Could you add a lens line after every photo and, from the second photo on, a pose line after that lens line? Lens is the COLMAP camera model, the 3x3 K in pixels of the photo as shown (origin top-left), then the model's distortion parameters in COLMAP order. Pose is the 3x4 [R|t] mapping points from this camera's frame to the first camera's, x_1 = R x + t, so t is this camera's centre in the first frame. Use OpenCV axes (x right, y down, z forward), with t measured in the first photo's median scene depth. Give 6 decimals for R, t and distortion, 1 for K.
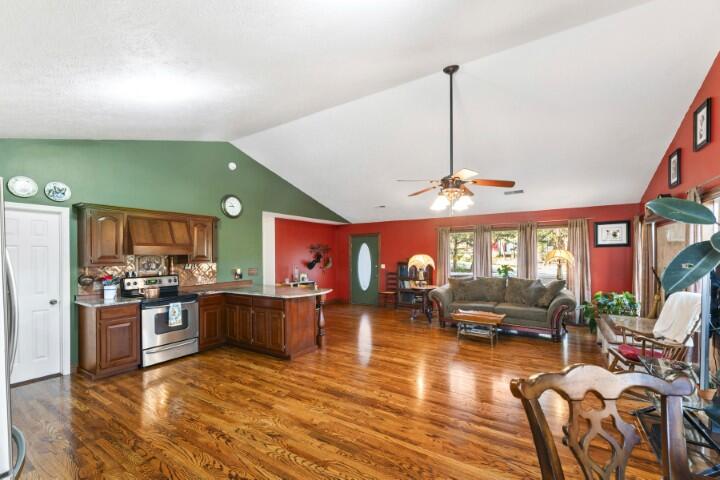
lens RADIAL K [[302.1, 0, 360.7], [0, 302.1, 252.6], [0, 0, 1]] dist [-0.000112, -0.000013]
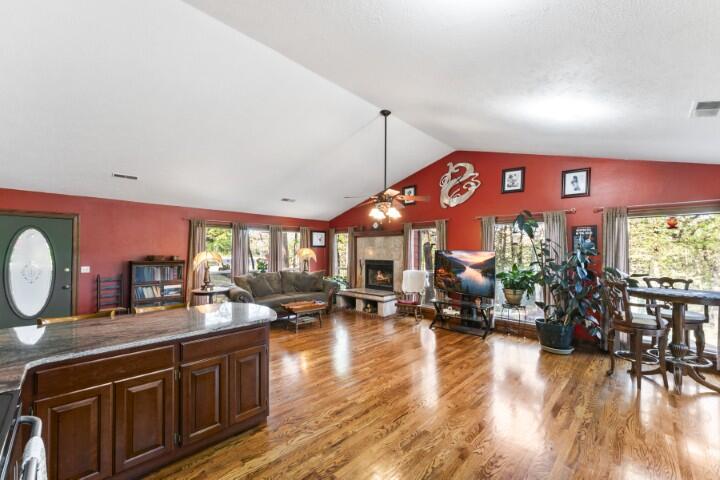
lens RADIAL K [[291.4, 0, 360.0], [0, 291.4, 240.0], [0, 0, 1]] dist [-0.003270, 0.000124]
pose [[0.207221, 0.051088, 0.976959, -0.840830], [-0.010172, 0.998694, -0.050067, 0.022720], [-0.978241, 0.000437, 0.207470, 0.744400]]
